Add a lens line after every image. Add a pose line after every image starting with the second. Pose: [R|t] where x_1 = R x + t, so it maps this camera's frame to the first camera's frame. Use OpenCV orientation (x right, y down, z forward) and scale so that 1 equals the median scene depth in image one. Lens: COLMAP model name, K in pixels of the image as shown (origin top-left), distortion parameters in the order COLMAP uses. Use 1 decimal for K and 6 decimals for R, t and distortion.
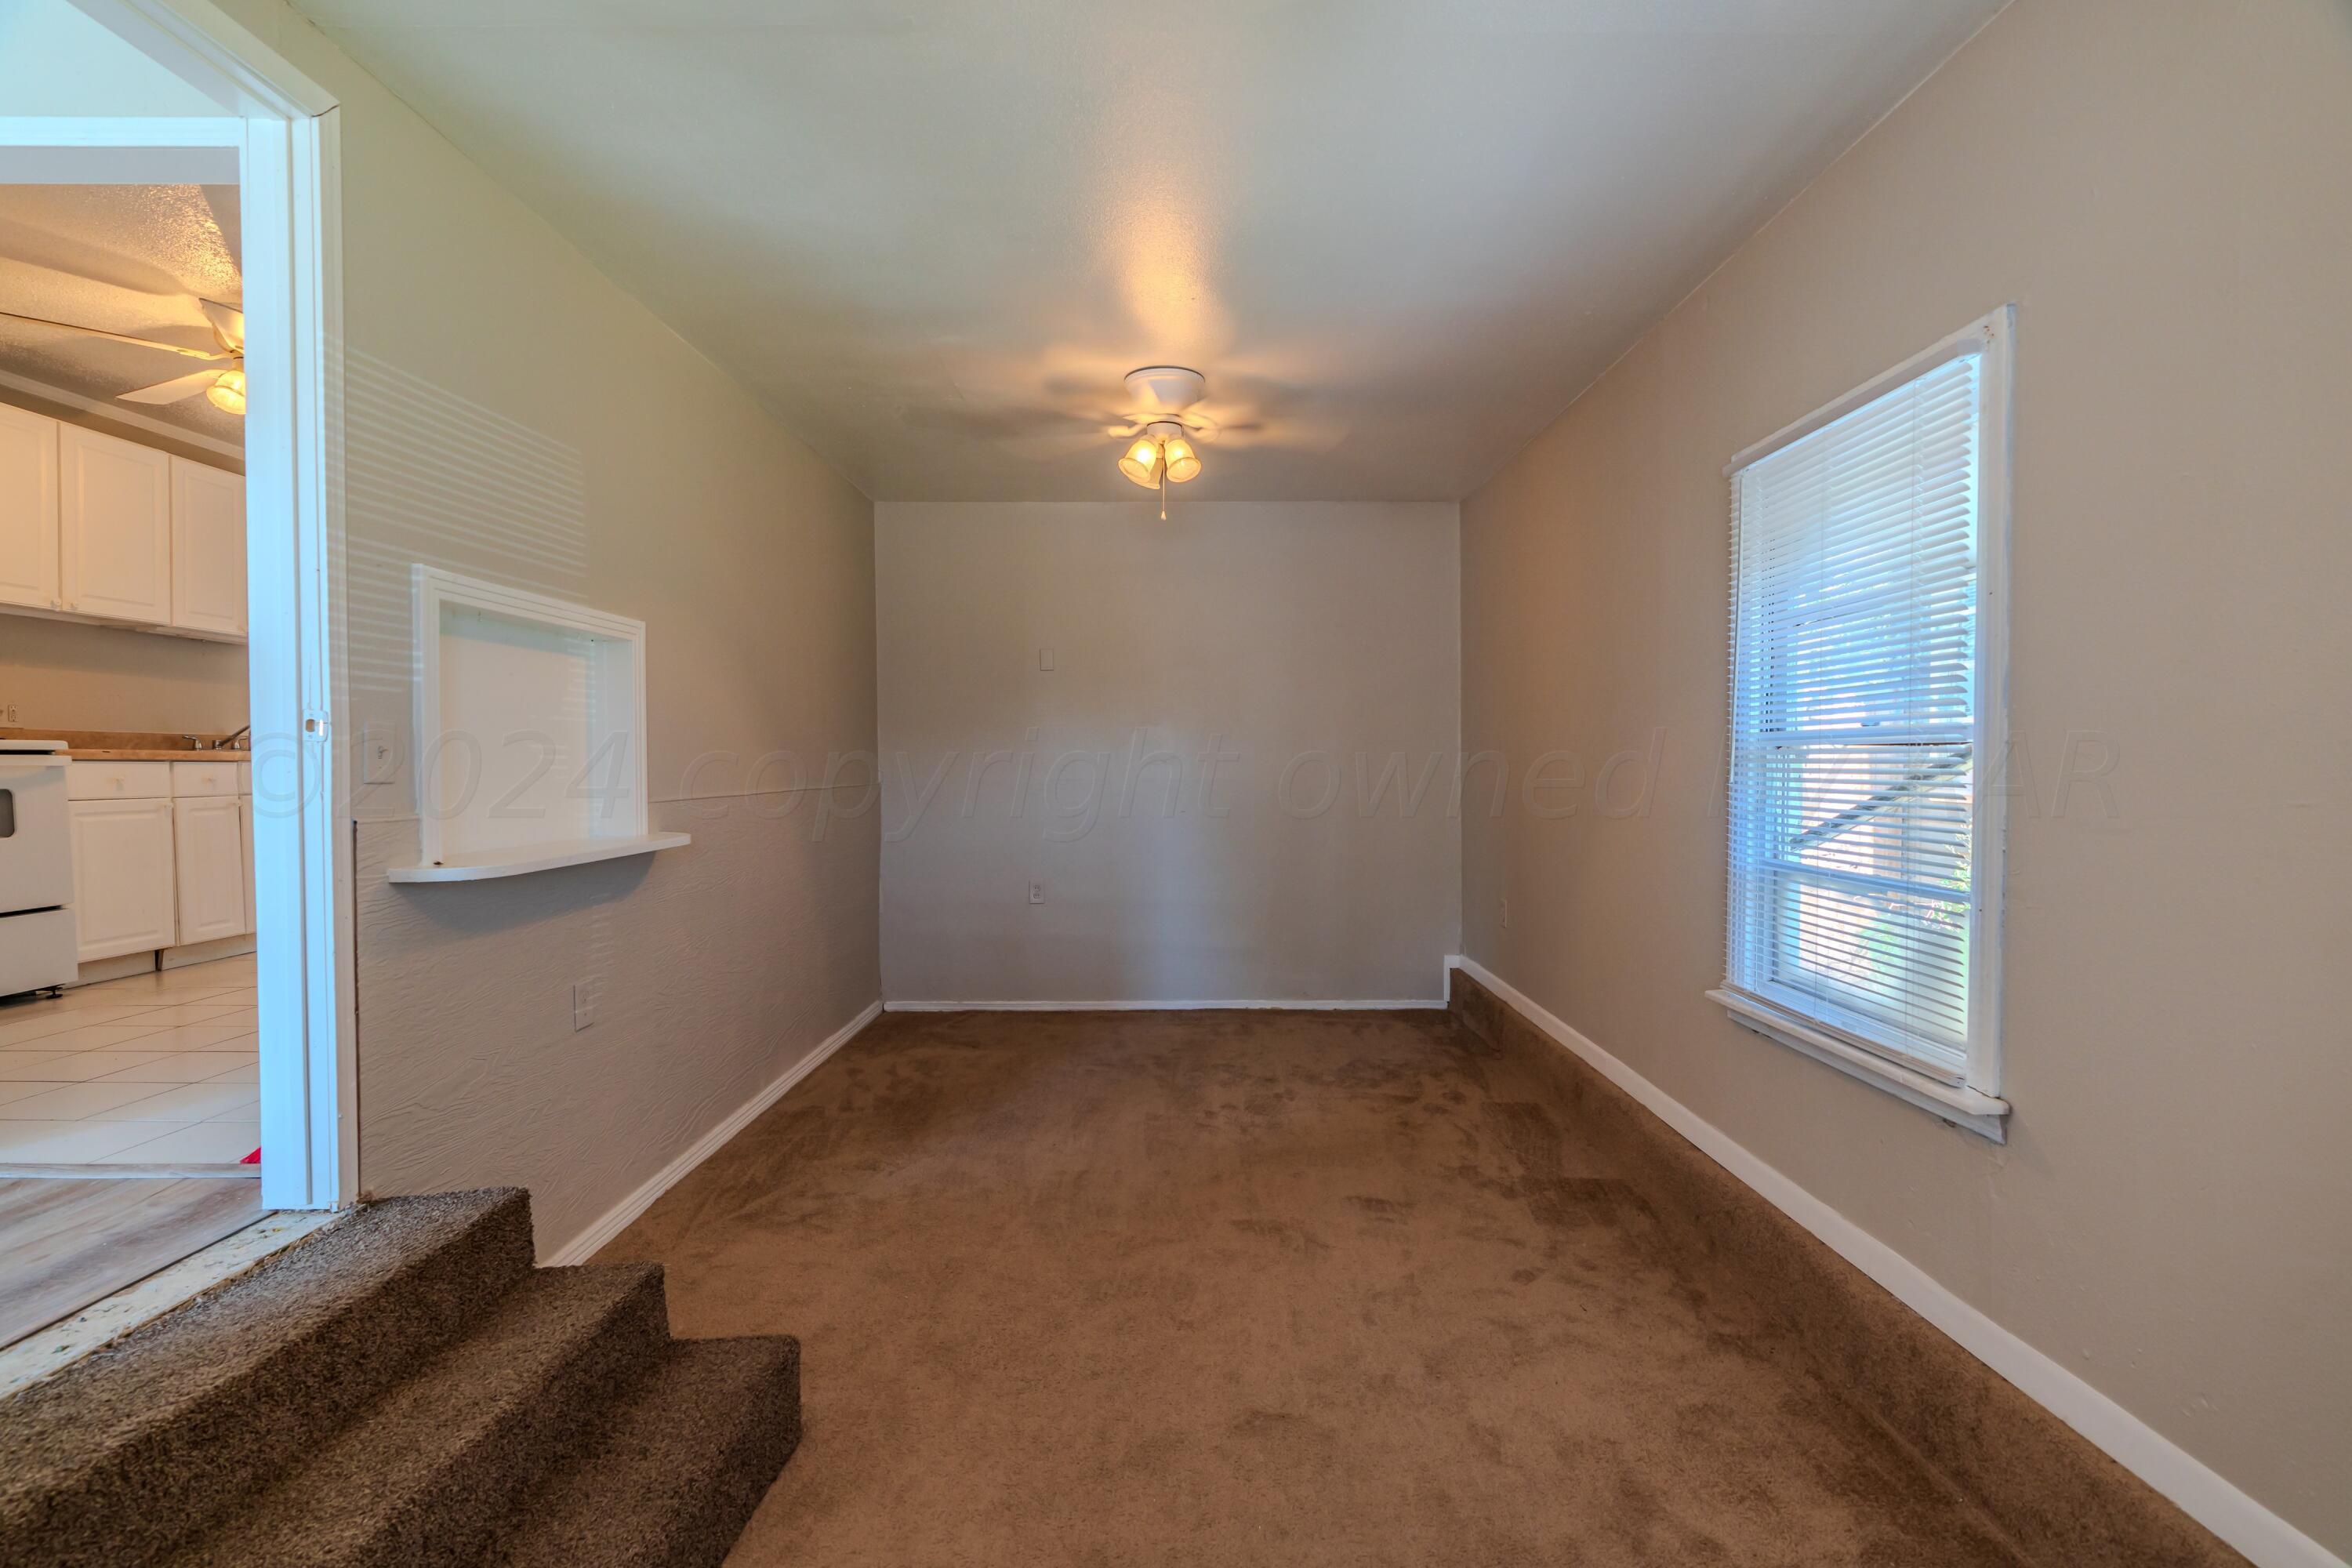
lens RADIAL K [[1069.3, 0, 1175.3], [0, 1069.3, 784.2], [0, 0, 1]] dist [0.001657, 0.000135]
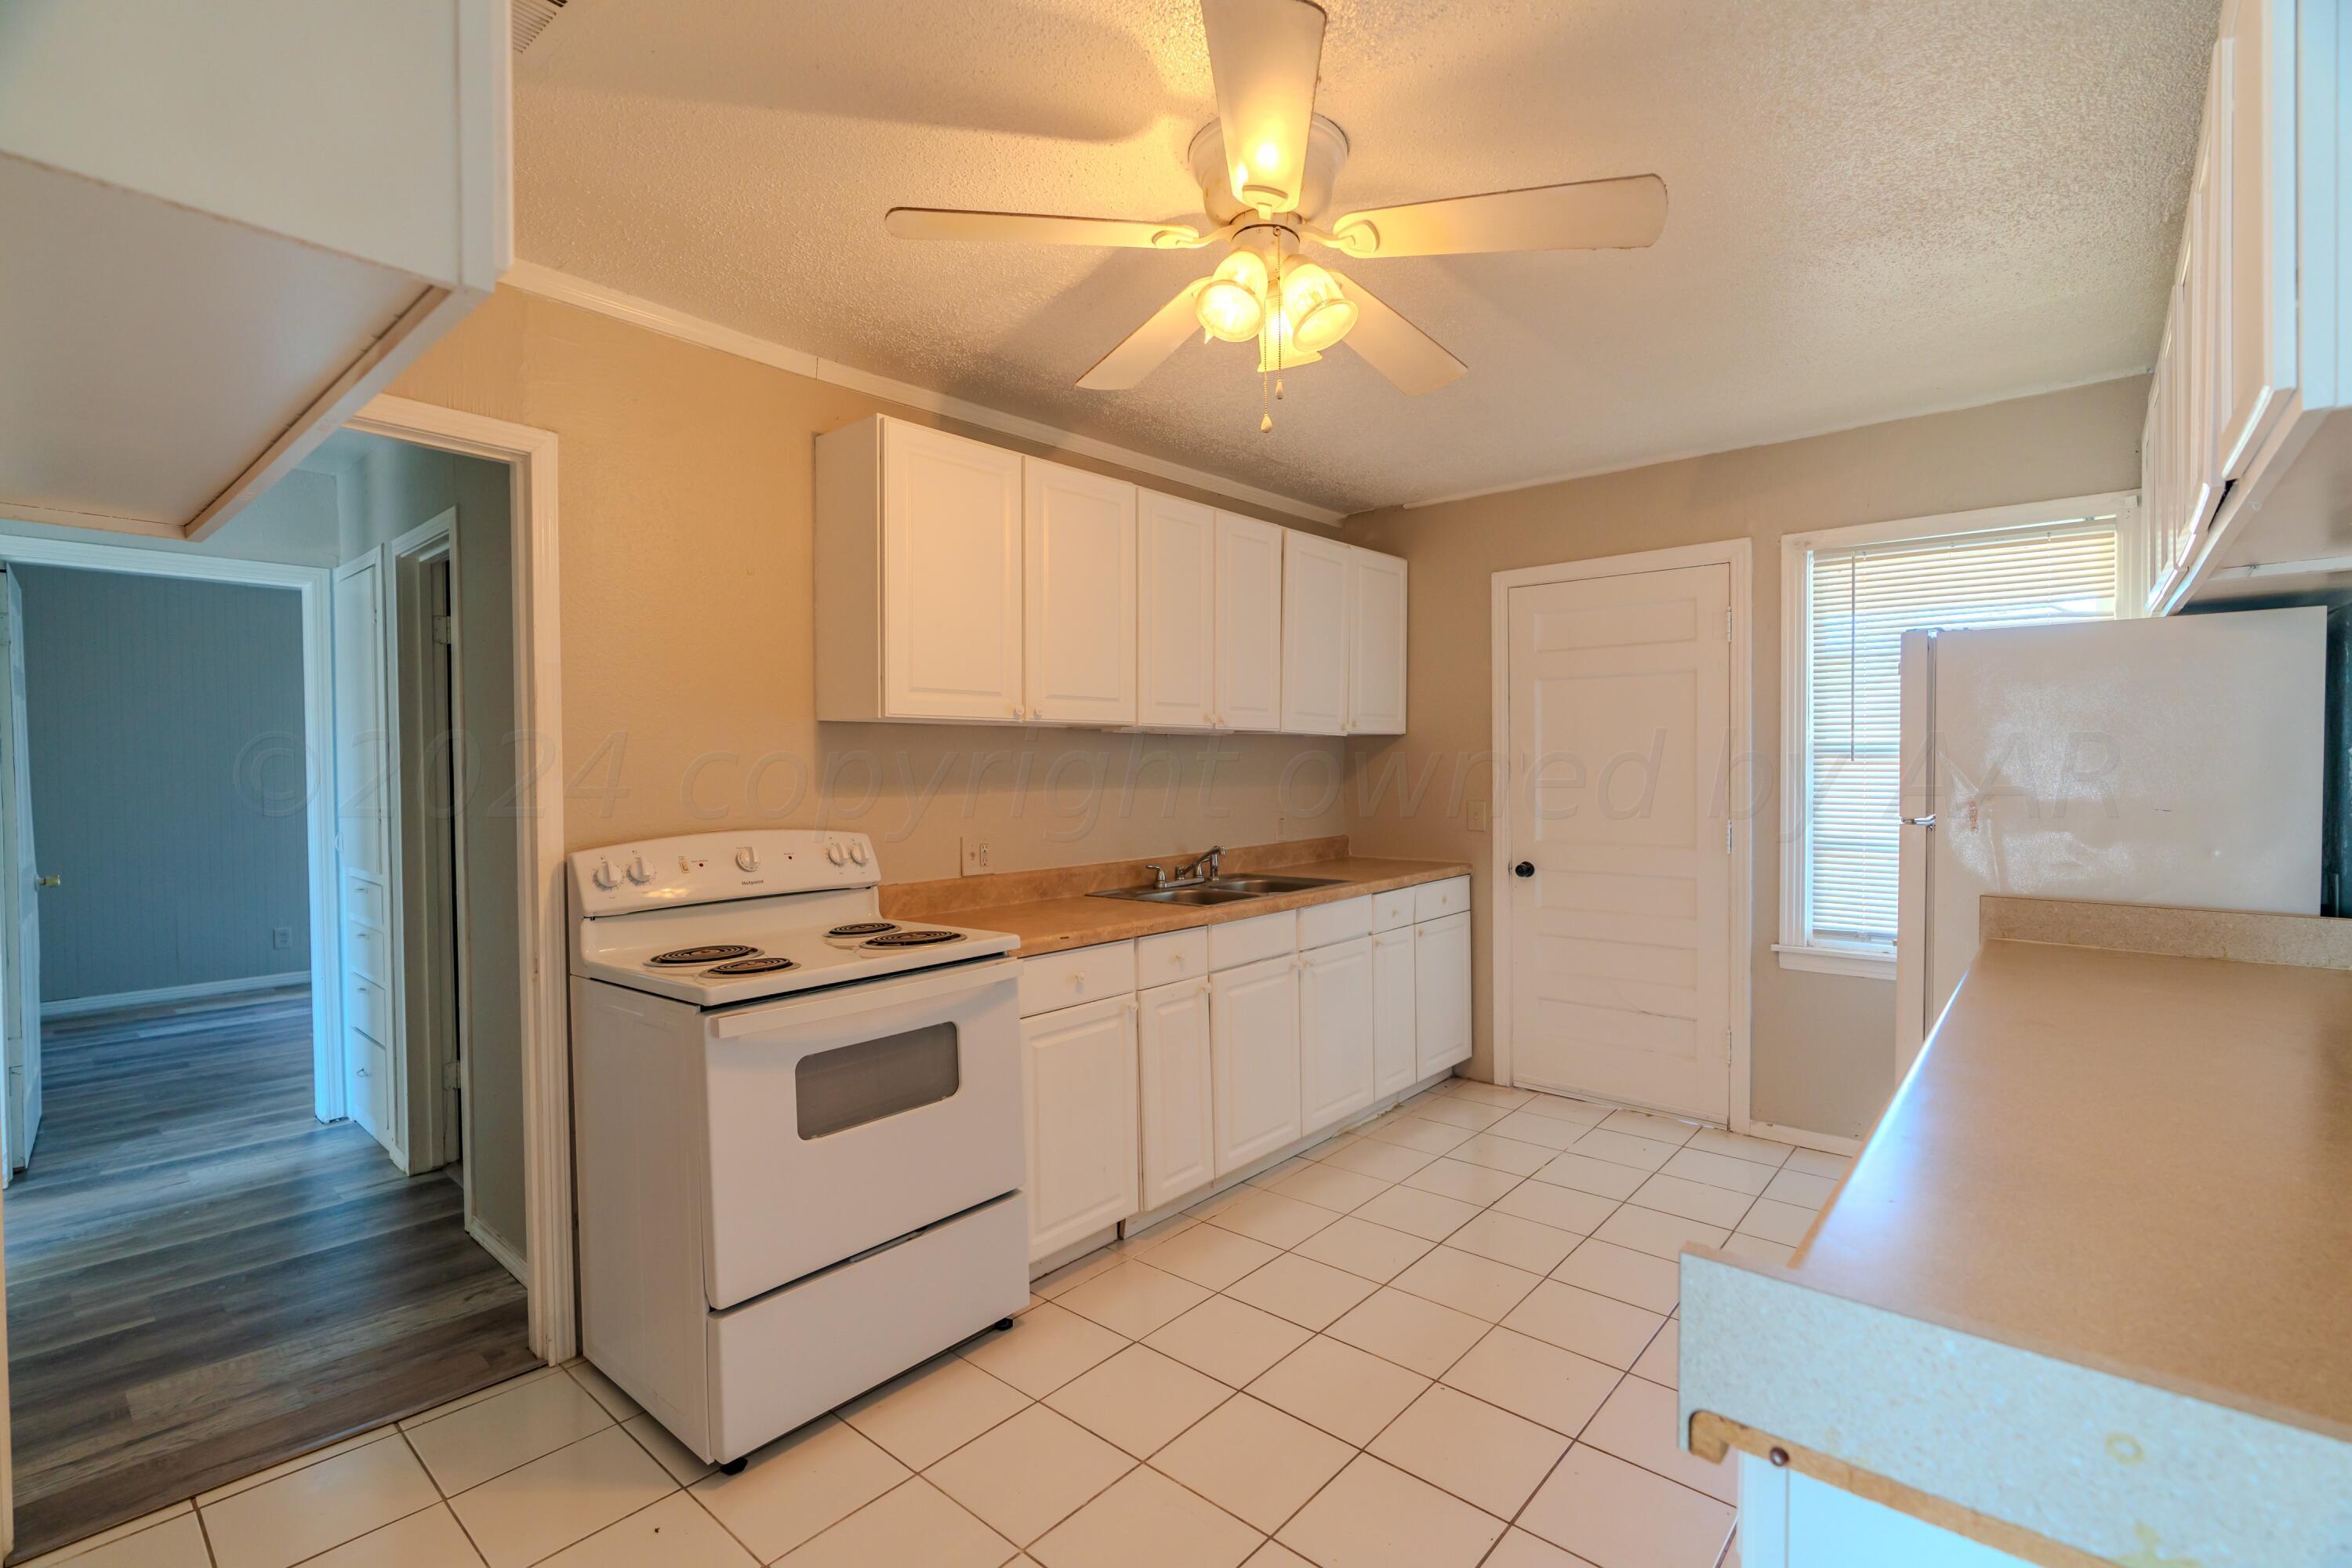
lens RADIAL K [[1069.3, 0, 1176.2], [0, 1069.3, 780.8], [0, 0, 1]] dist [0.001657, 0.000135]
pose [[0.757321, 0.007020, -0.653005, -0.490817], [-0.006500, 0.999974, 0.003212, -0.123200], [0.653011, 0.001812, 0.757347, 0.518659]]
